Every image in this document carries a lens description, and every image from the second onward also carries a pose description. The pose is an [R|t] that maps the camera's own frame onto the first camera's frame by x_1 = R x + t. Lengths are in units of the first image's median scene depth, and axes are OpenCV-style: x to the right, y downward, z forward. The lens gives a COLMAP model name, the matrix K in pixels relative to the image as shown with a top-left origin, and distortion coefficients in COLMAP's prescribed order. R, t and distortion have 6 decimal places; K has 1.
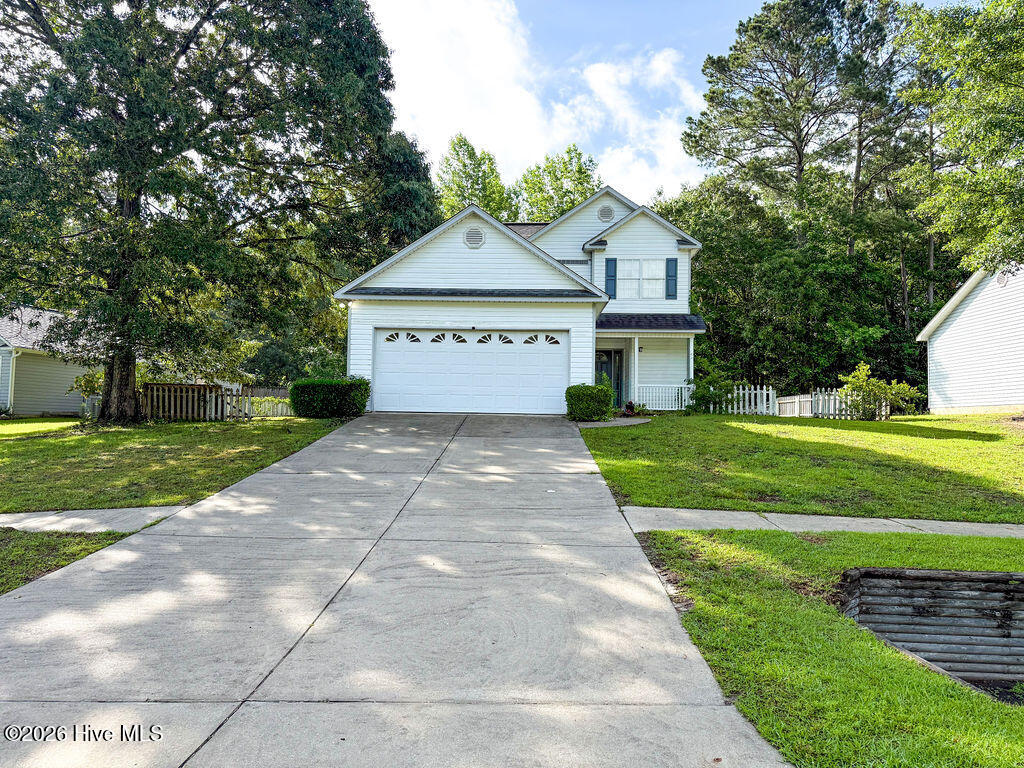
lens RADIAL K [[701.8, 0, 512.0], [0, 701.8, 384.0], [0, 0, 1]] dist [0.201596, -0.362880]
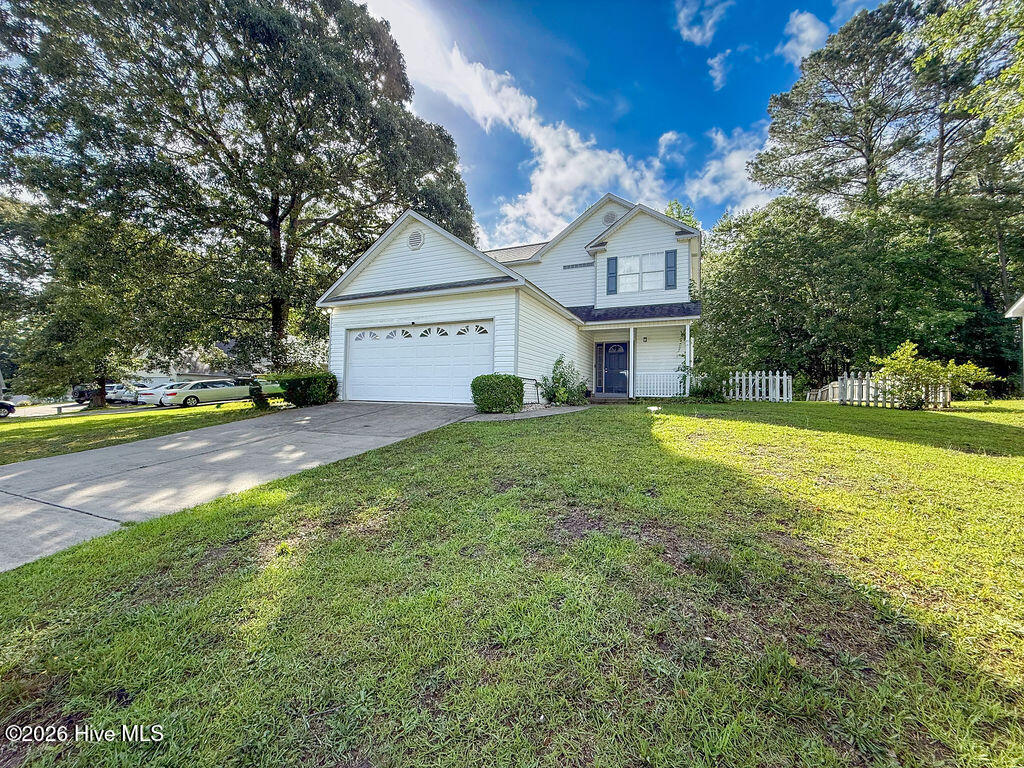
lens RADIAL K [[404.4, 0, 512.0], [0, 404.4, 384.0], [0, 0, 1]] dist [0.000121, 0.000053]
pose [[0.918311, -0.011620, -0.395690, 0.244425], [0.018817, 0.999721, 0.014310, 0.005294], [0.395413, -0.020587, 0.918273, 0.368967]]
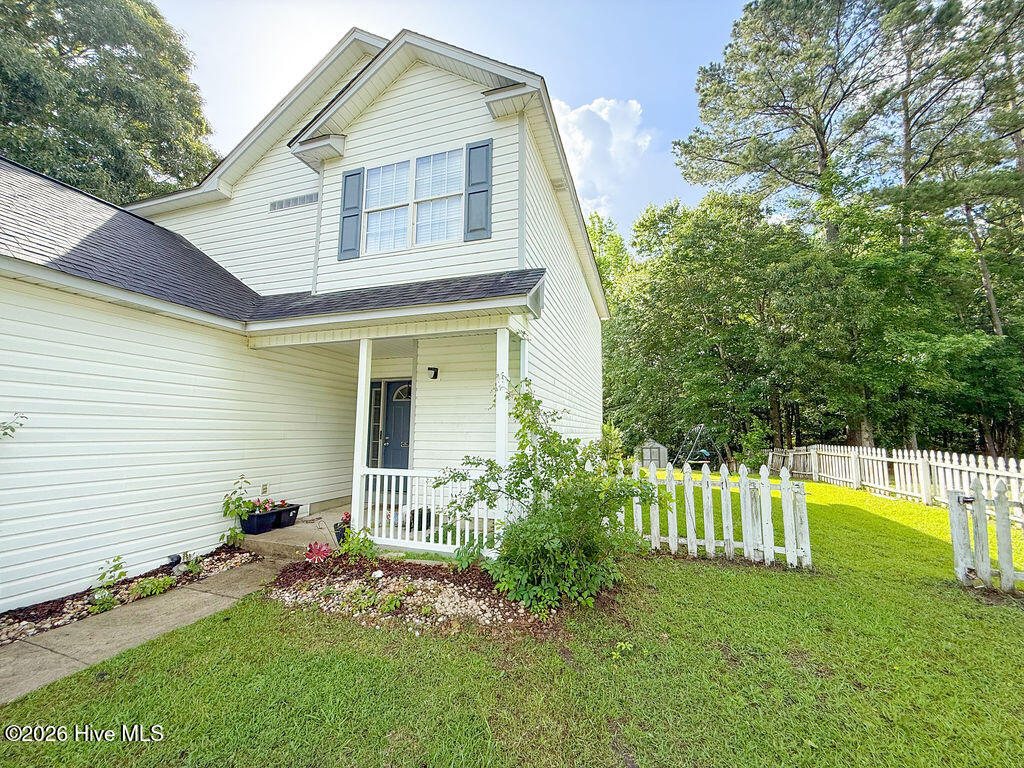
lens RADIAL K [[404.4, 0, 512.0], [0, 404.4, 384.0], [0, 0, 1]] dist [0.000121, 0.000053]
pose [[0.958234, -0.043505, -0.282657, 0.302039], [0.024521, 0.997221, -0.070356, -0.025192], [0.284933, 0.060486, 0.956637, 0.803237]]
